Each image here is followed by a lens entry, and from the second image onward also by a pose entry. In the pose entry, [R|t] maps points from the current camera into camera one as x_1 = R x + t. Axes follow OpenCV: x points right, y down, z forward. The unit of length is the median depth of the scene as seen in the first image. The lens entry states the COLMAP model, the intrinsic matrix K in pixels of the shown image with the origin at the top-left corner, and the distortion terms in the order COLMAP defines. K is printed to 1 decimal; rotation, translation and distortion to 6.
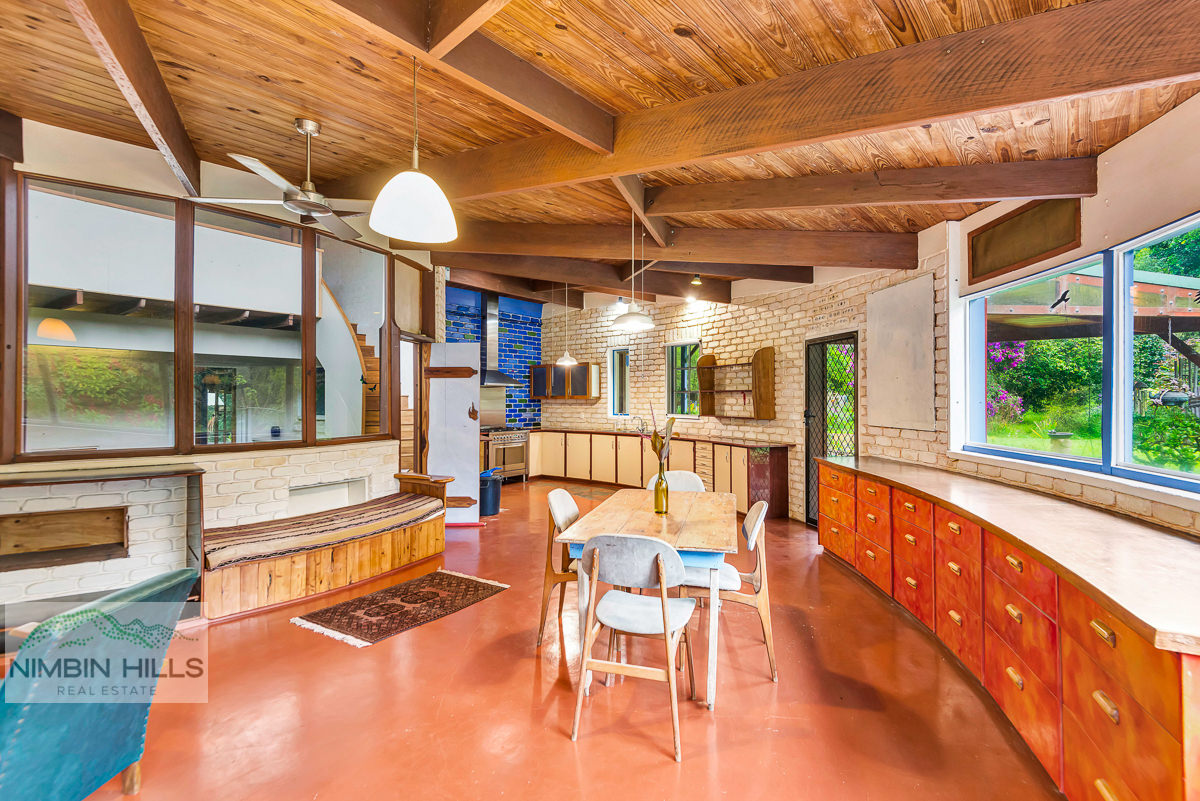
lens RADIAL K [[550.7, 0, 596.1], [0, 550.7, 399.9], [0, 0, 1]] dist [0.013269, -0.004635]
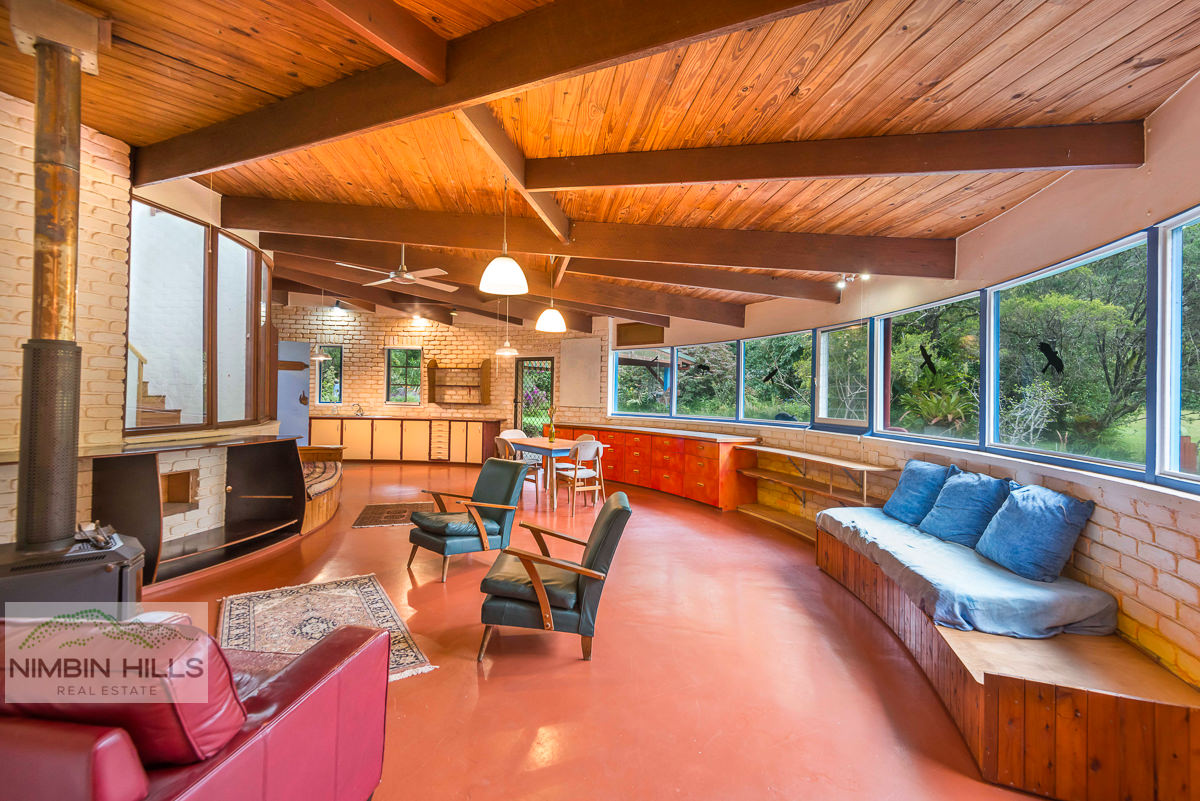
lens RADIAL K [[550.7, 0, 618.5], [0, 550.7, 392.6], [0, 0, 1]] dist [0.013269, -0.004635]
pose [[0.630765, 0.015455, 0.775820, -0.524459], [-0.016431, 0.999843, -0.006559, 0.004289], [-0.775800, -0.008611, 0.630920, -0.228358]]
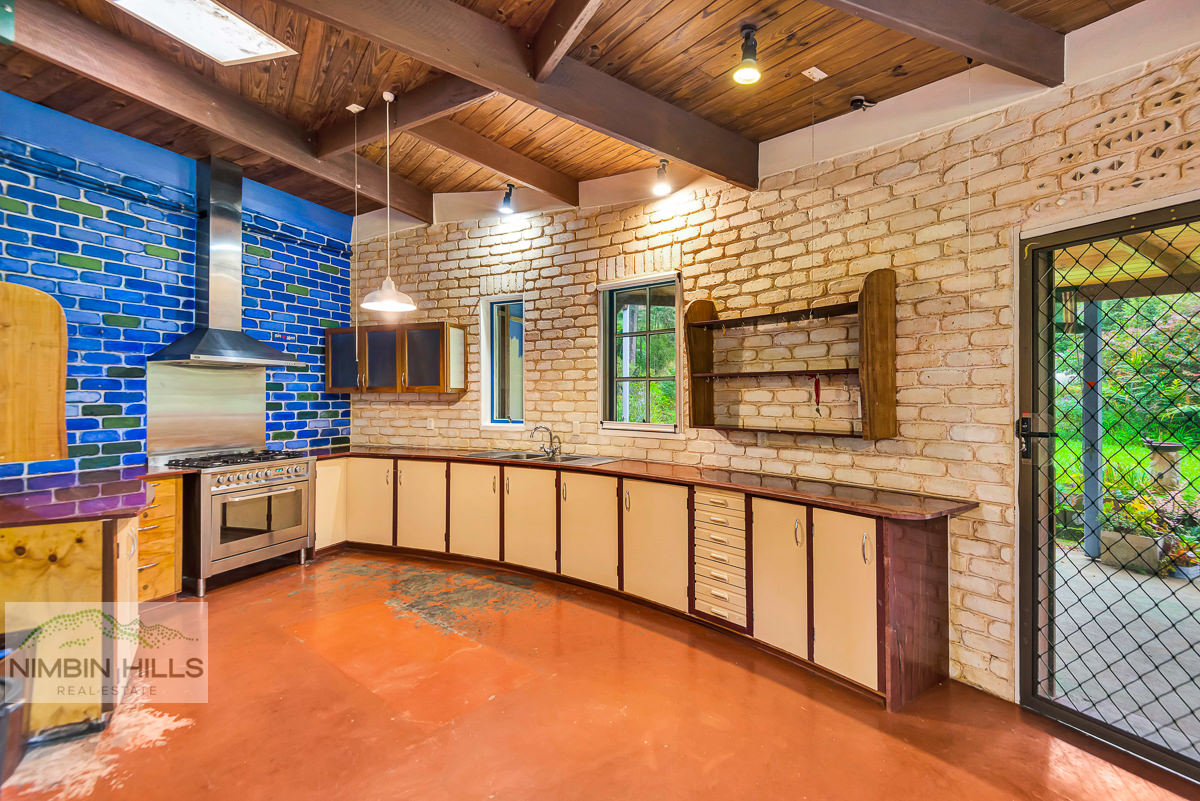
lens RADIAL K [[550.7, 0, 616.7], [0, 550.7, 395.3], [0, 0, 1]] dist [0.013269, -0.004635]
pose [[0.958450, 0.000404, 0.285261, -0.005576], [0.000095, 0.999998, -0.001734, 0.002079], [-0.285261, 0.001688, 0.958448, 0.500416]]
